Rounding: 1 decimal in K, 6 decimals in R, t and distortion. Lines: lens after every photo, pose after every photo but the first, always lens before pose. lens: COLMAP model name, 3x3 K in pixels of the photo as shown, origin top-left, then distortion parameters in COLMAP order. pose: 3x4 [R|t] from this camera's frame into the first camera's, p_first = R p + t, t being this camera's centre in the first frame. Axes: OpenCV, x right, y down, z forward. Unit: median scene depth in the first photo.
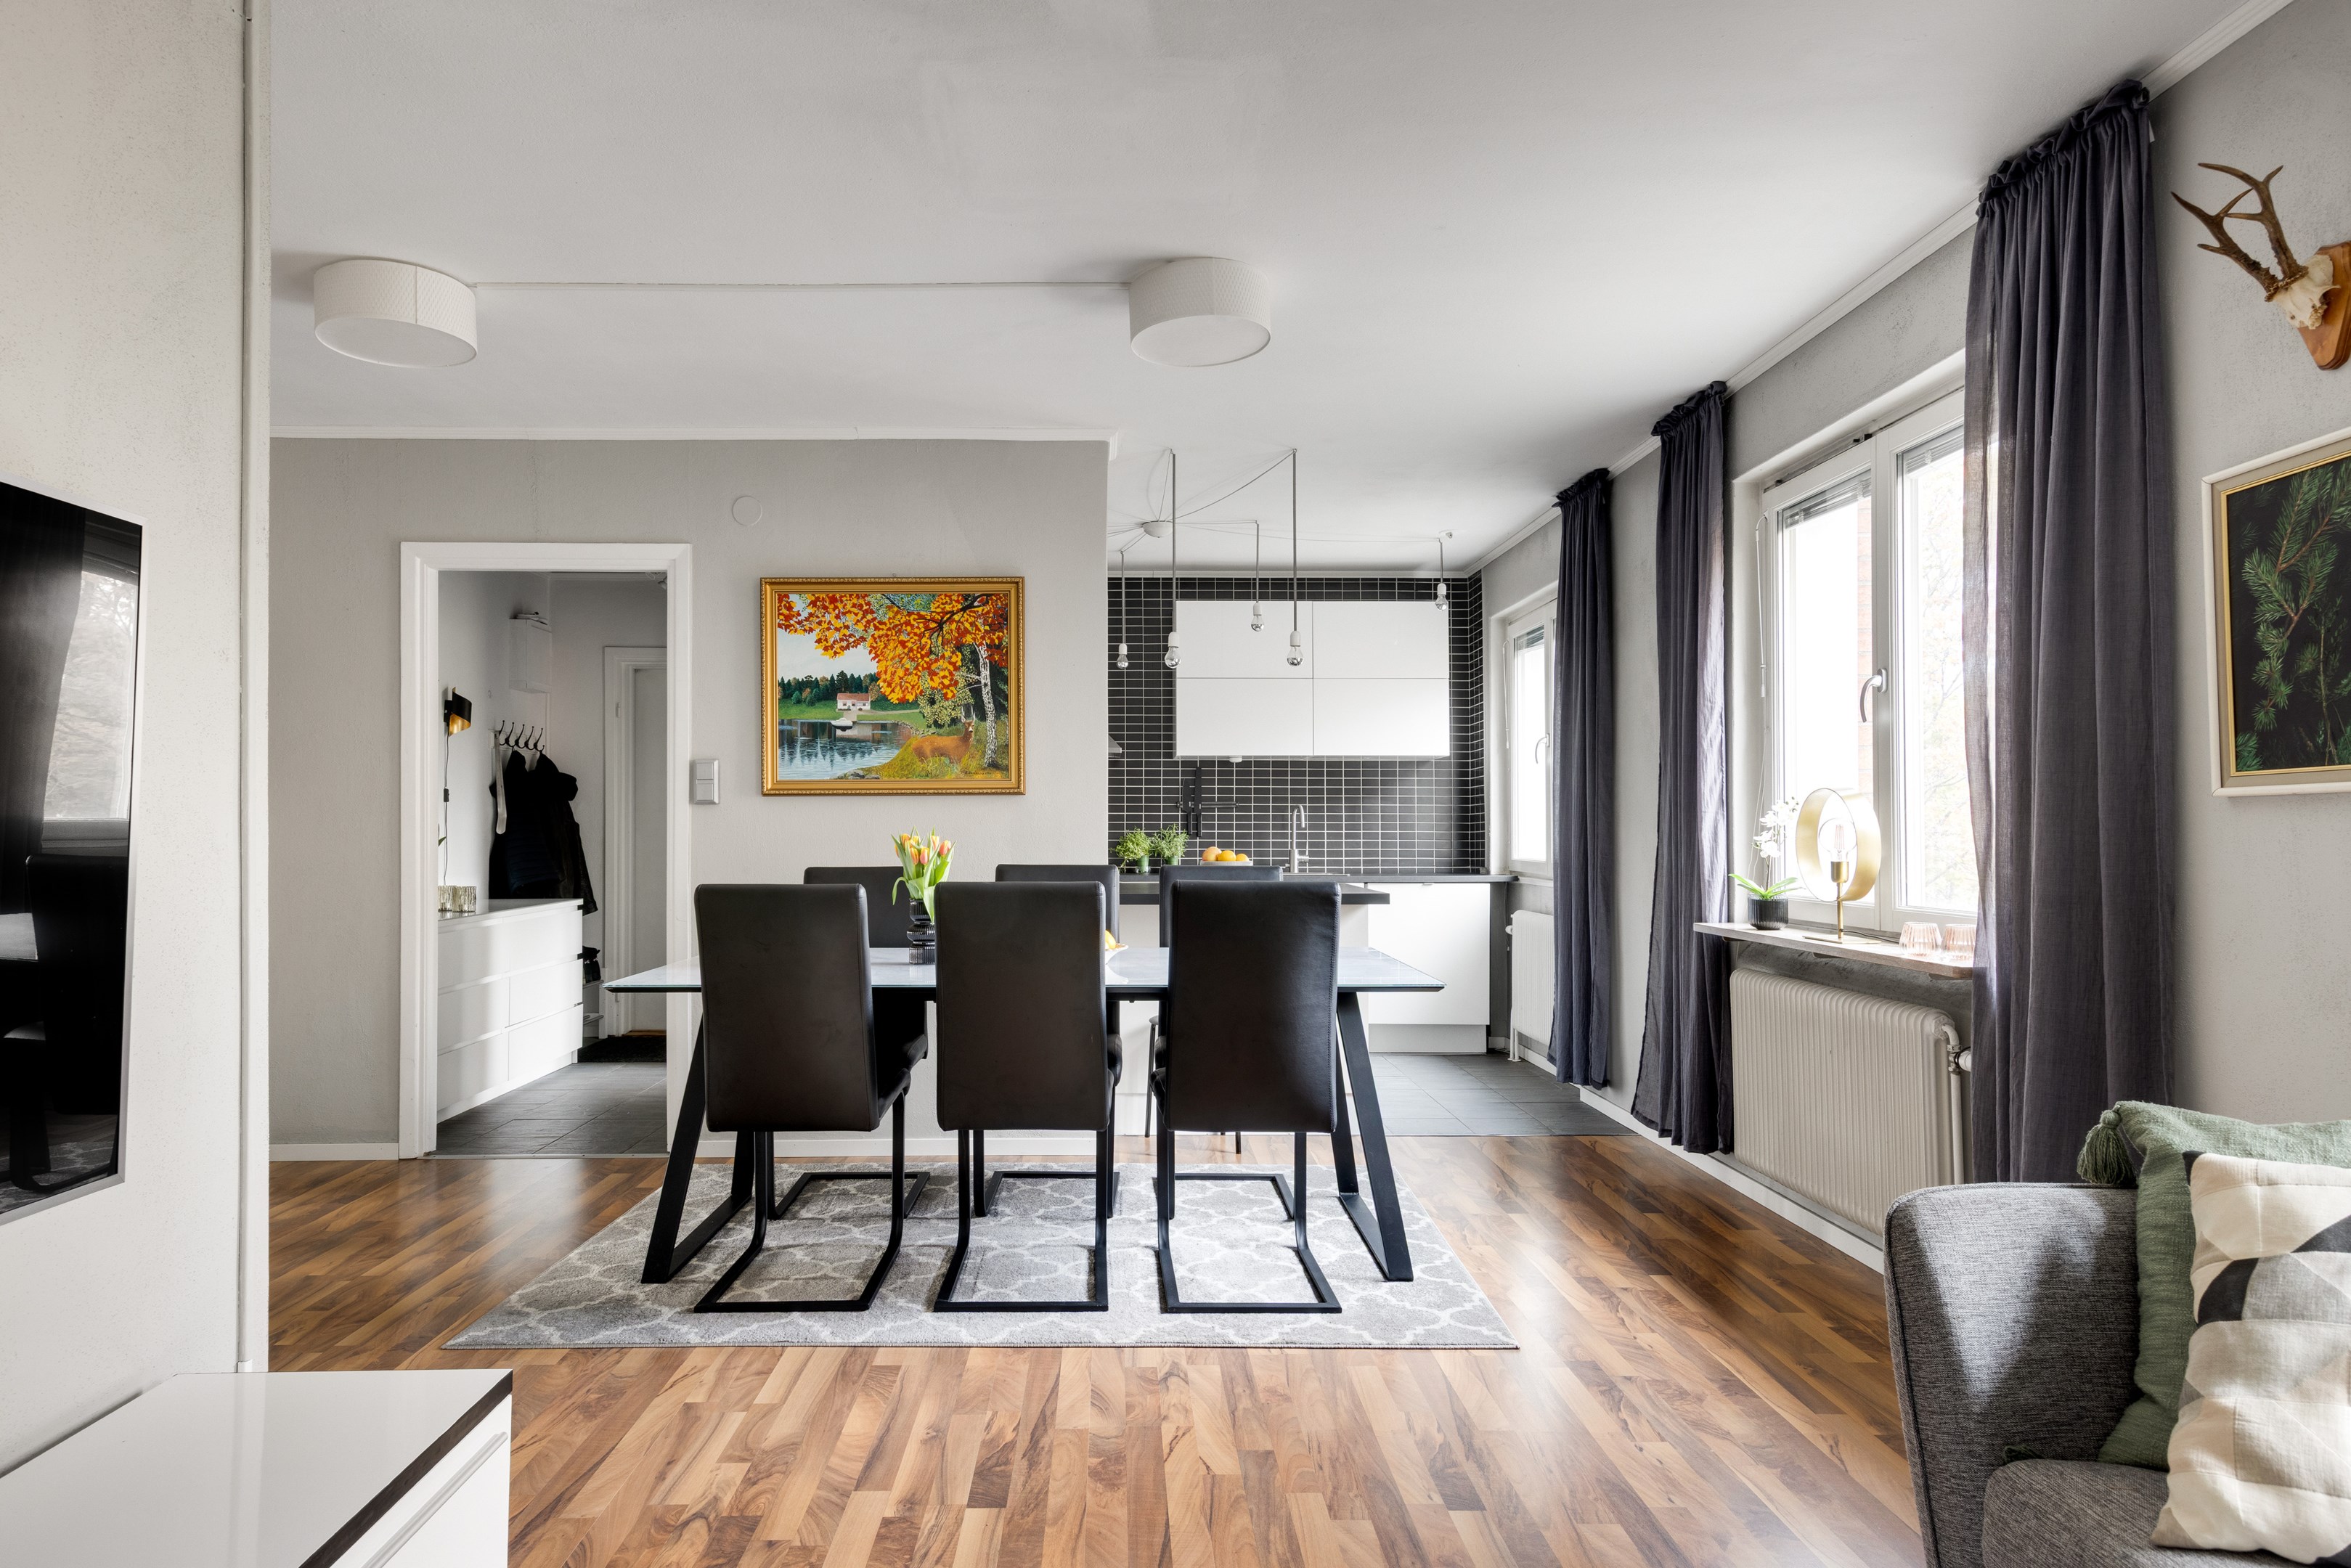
lens RADIAL K [[1364.9, 0, 1107.7], [0, 1364.9, 829.2], [0, 0, 1]] dist [0.008552, 0.007094]
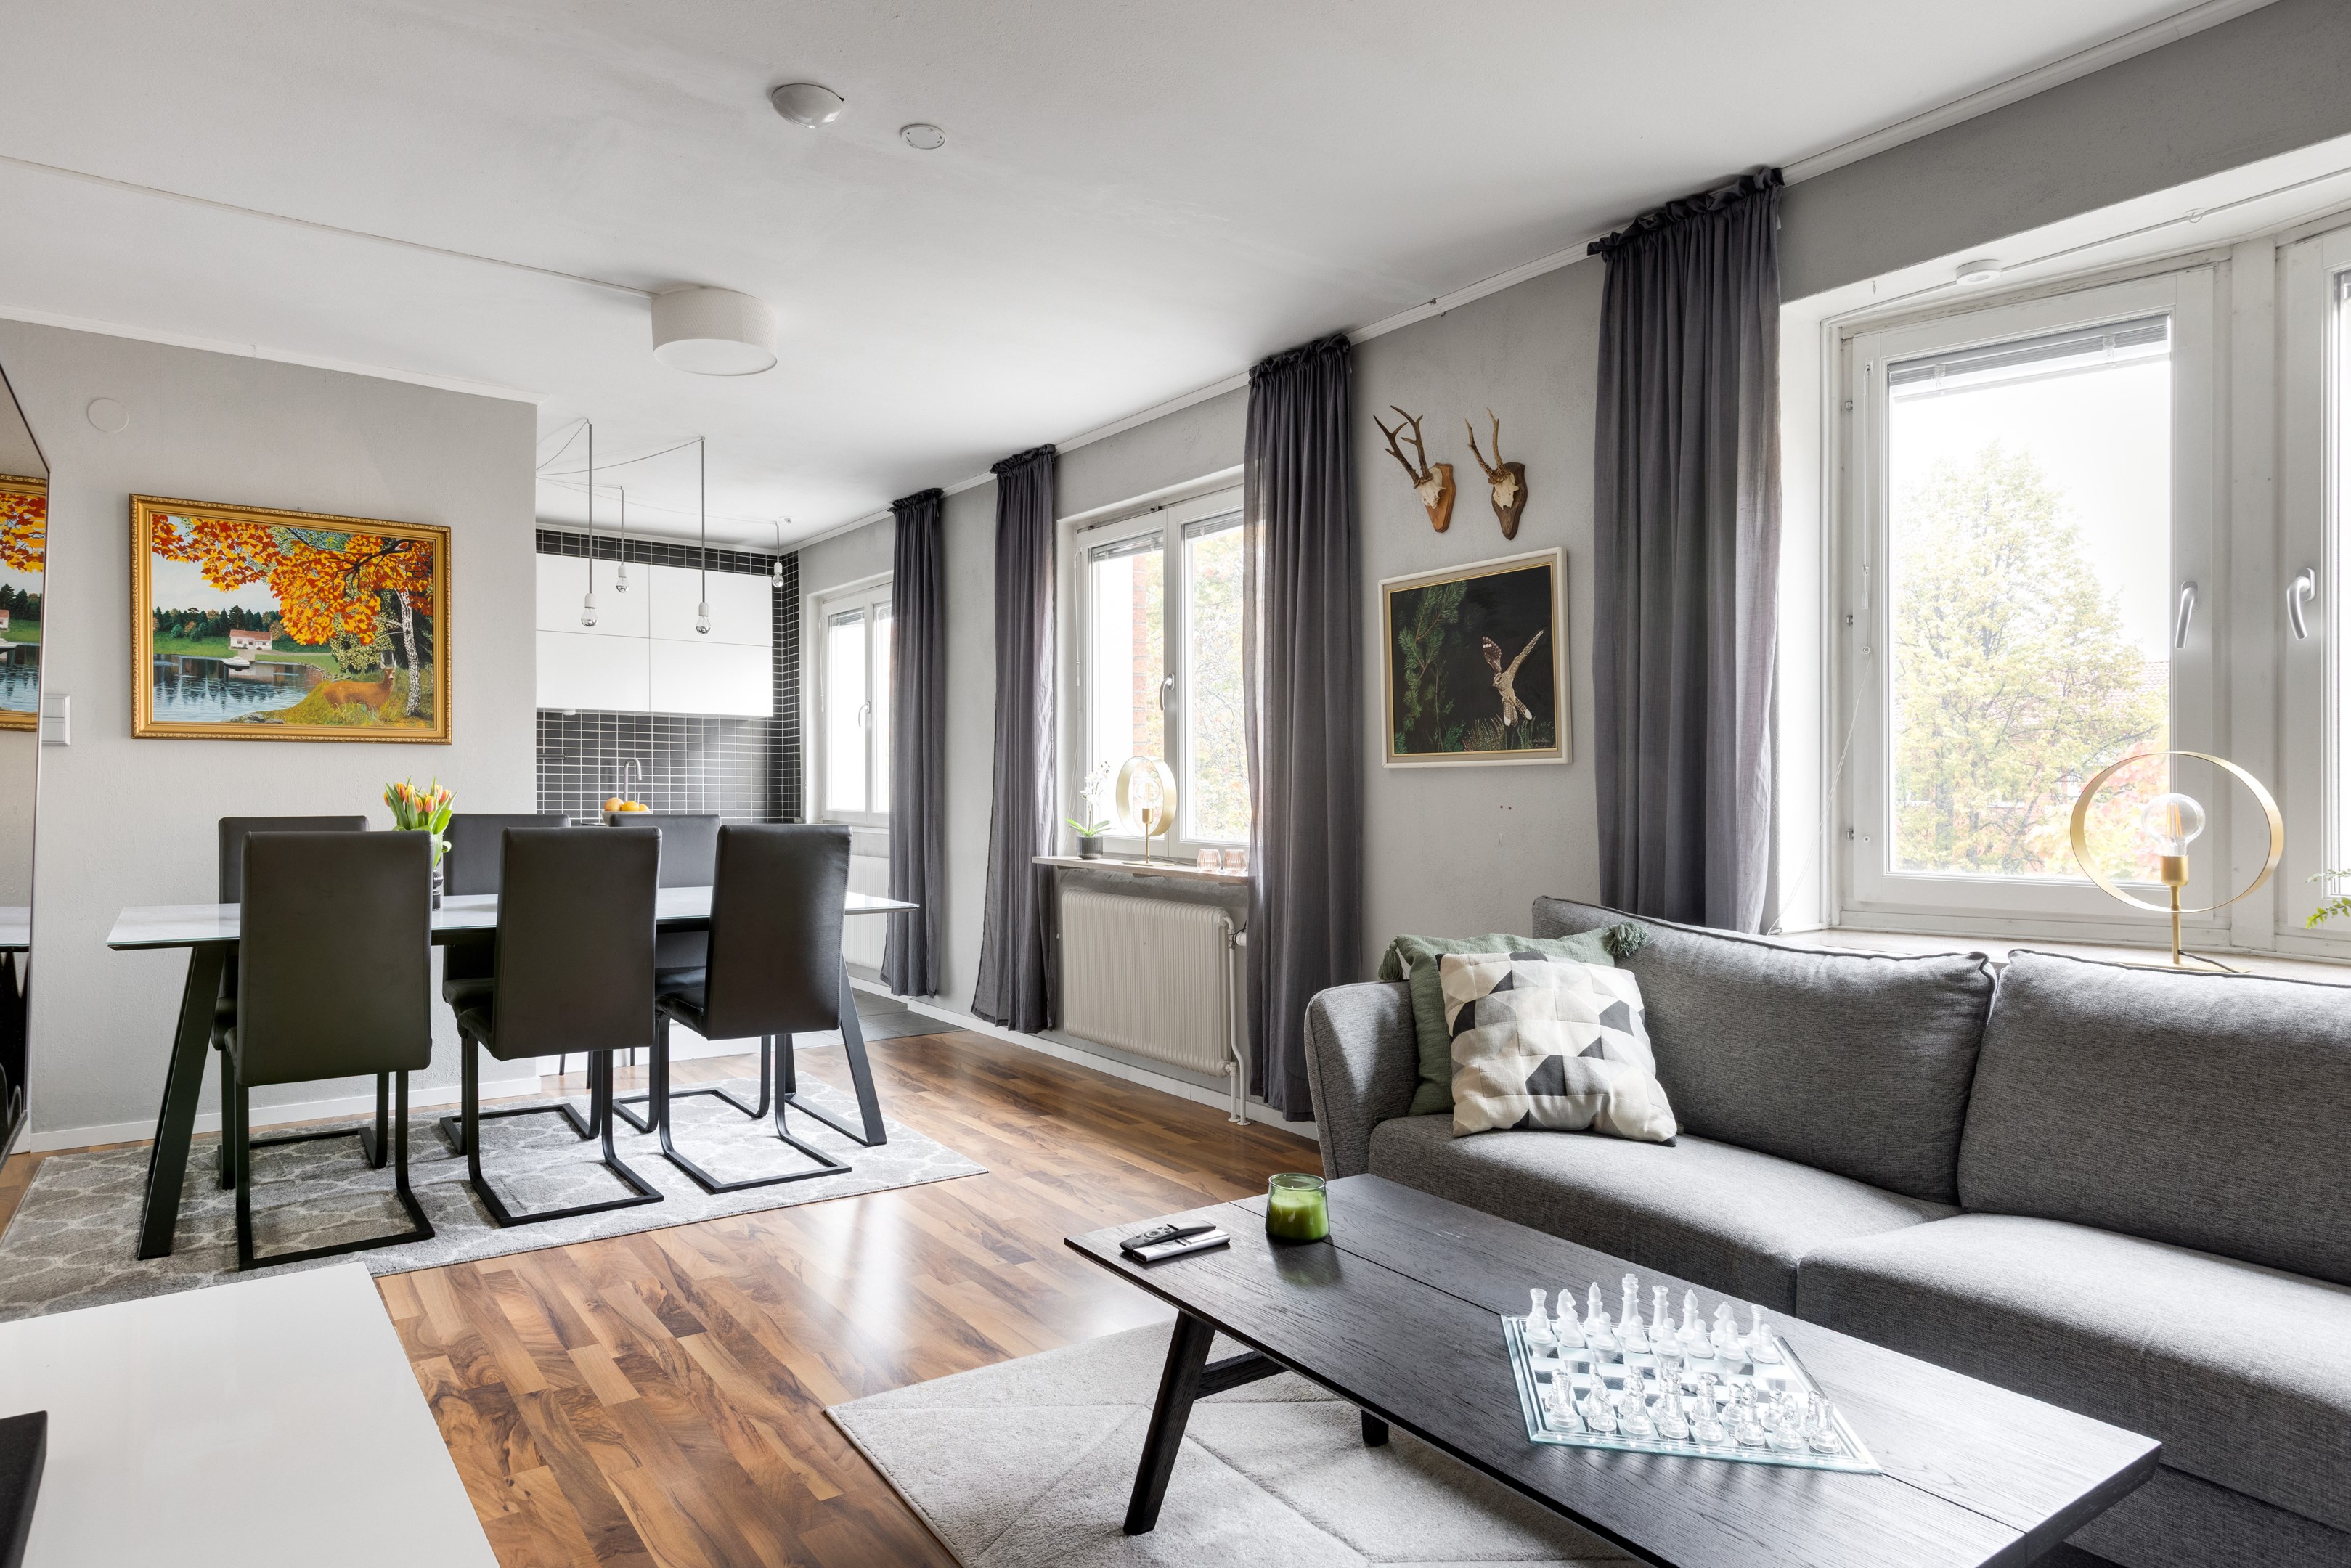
lens RADIAL K [[1364.9, 0, 1121.6], [0, 1364.9, 779.9], [0, 0, 1]] dist [0.008552, 0.007094]
pose [[0.818930, 0.011133, 0.573785, -0.284786], [-0.009582, 0.999938, -0.005725, 0.002182], [-0.573813, -0.000810, 0.818986, -0.130620]]
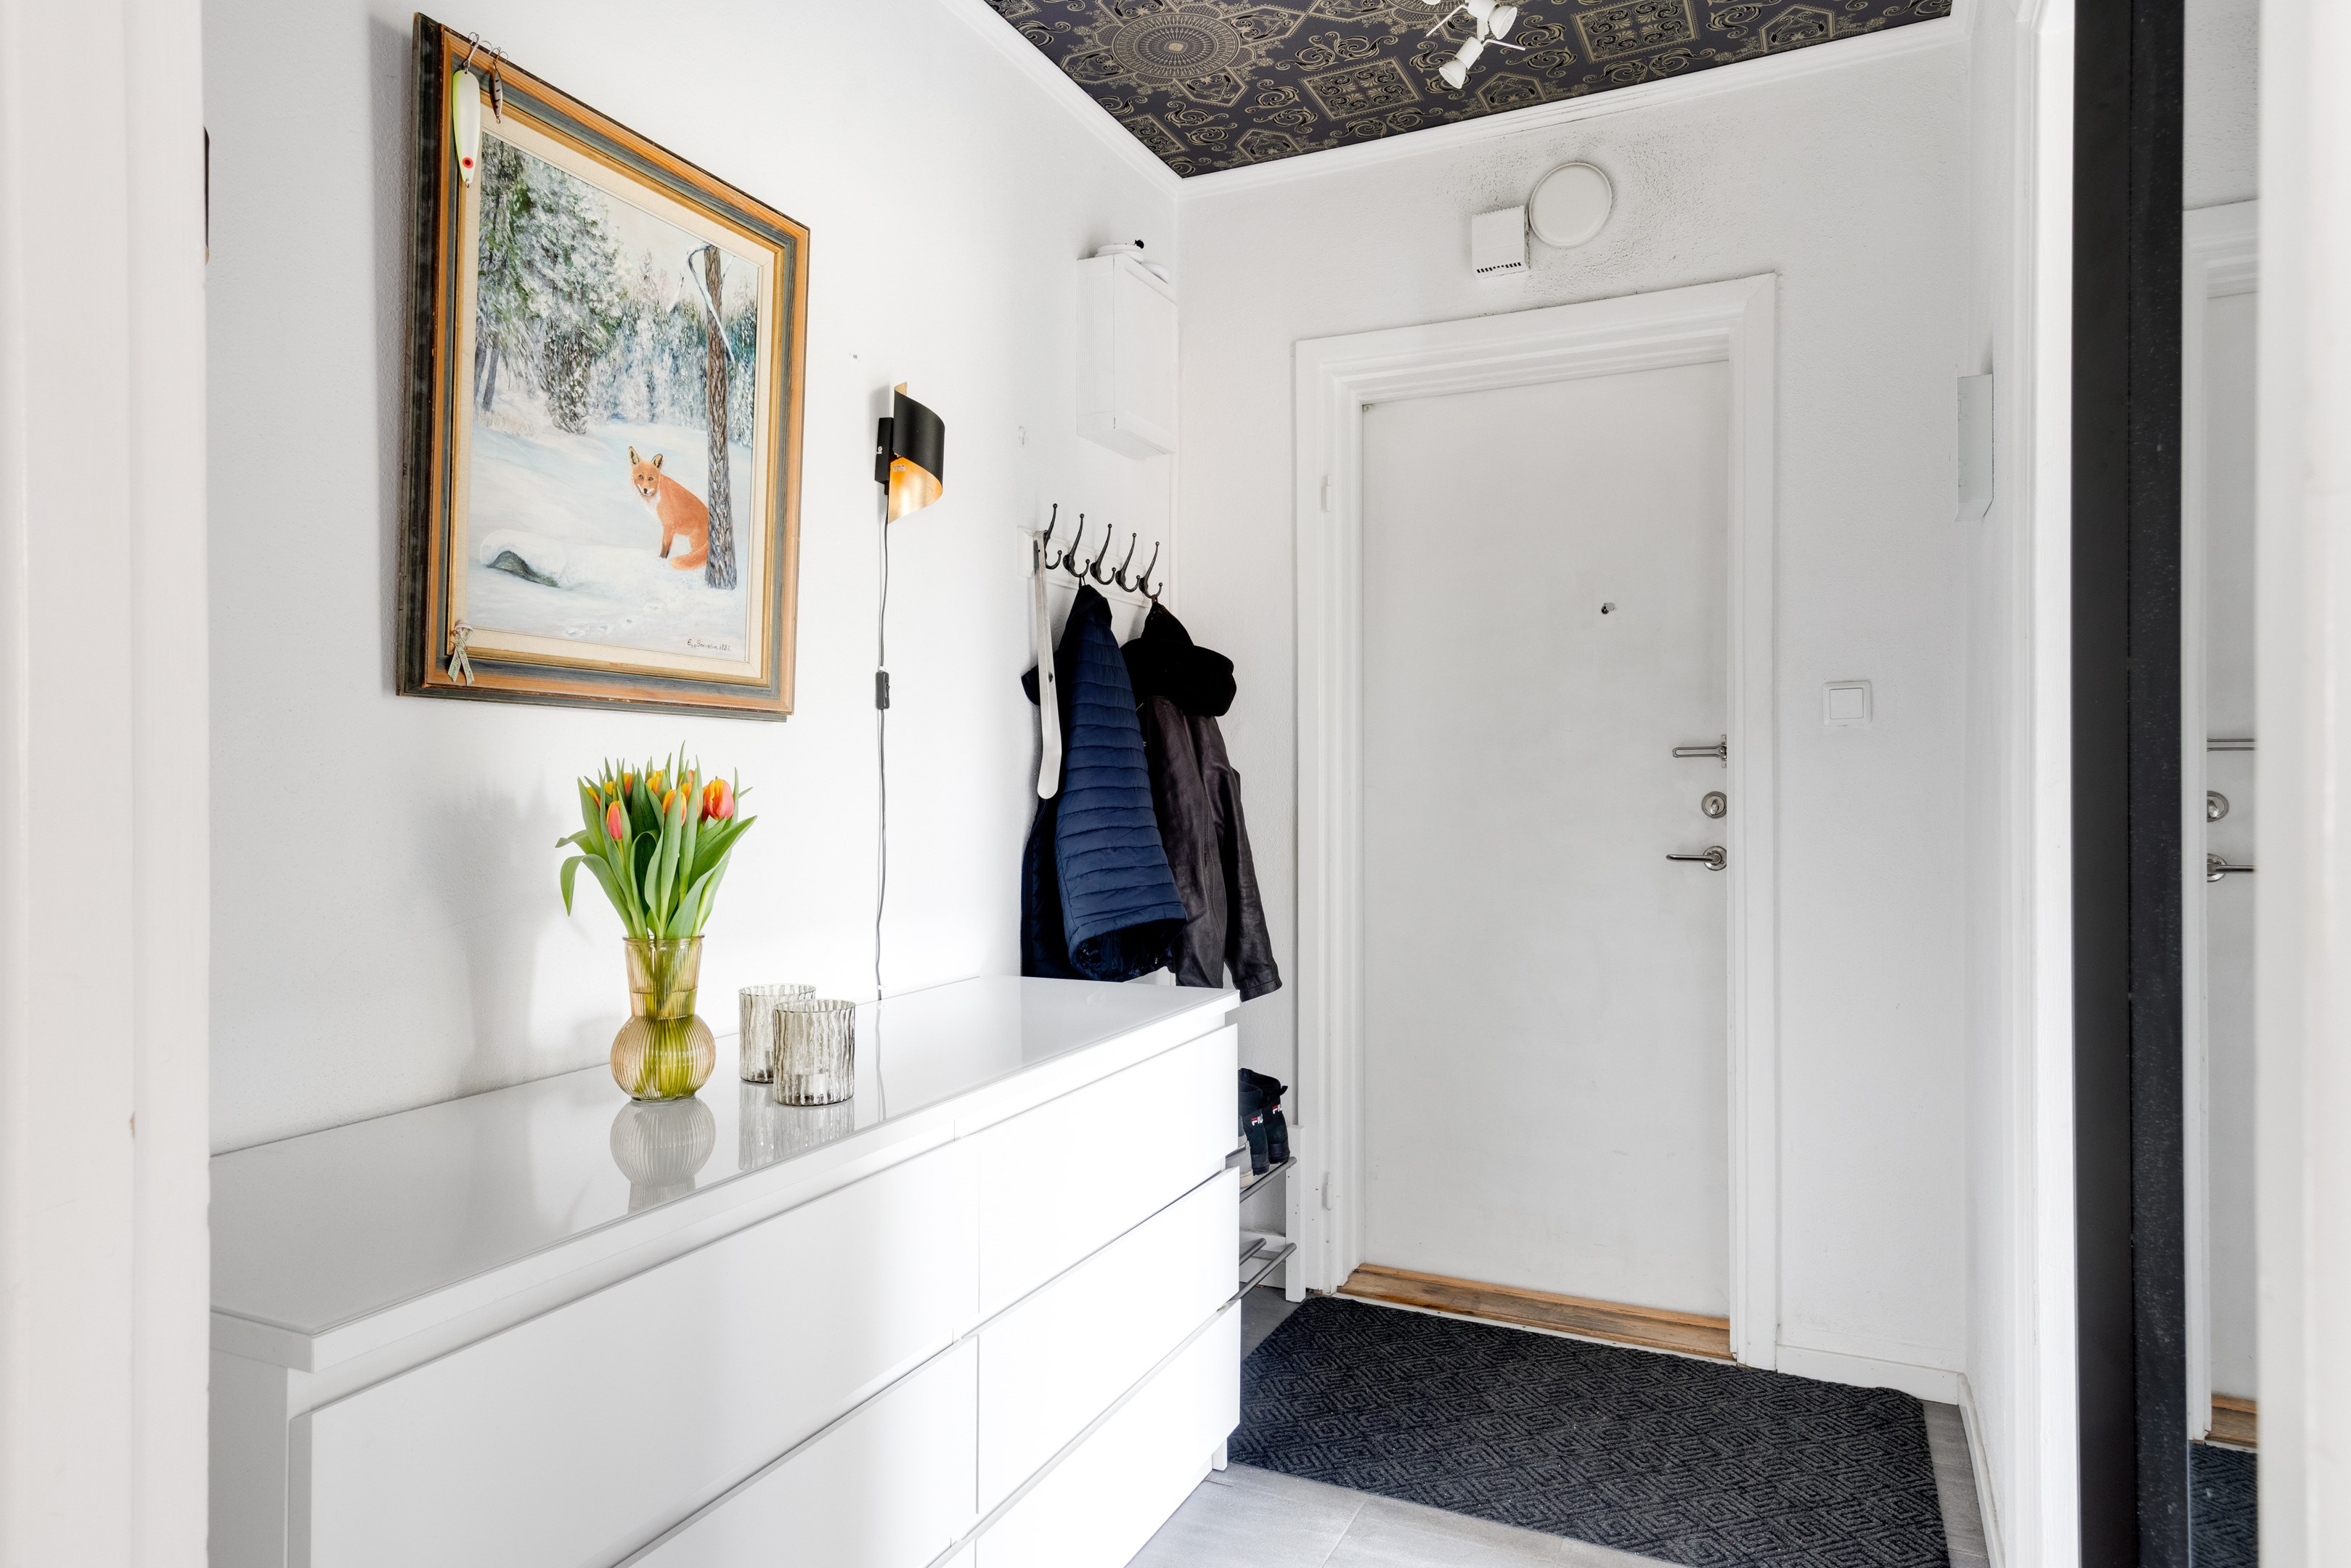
lens RADIAL K [[1513.3, 0, 1191.9], [0, 1513.3, 765.8], [0, 0, 1]] dist [0.031080, 0.006470]
pose [[0.915552, -0.000109, -0.402201, -0.426585], [-0.004534, 0.999934, -0.010591, -0.002543], [0.402175, 0.011520, 0.915490, 1.136600]]
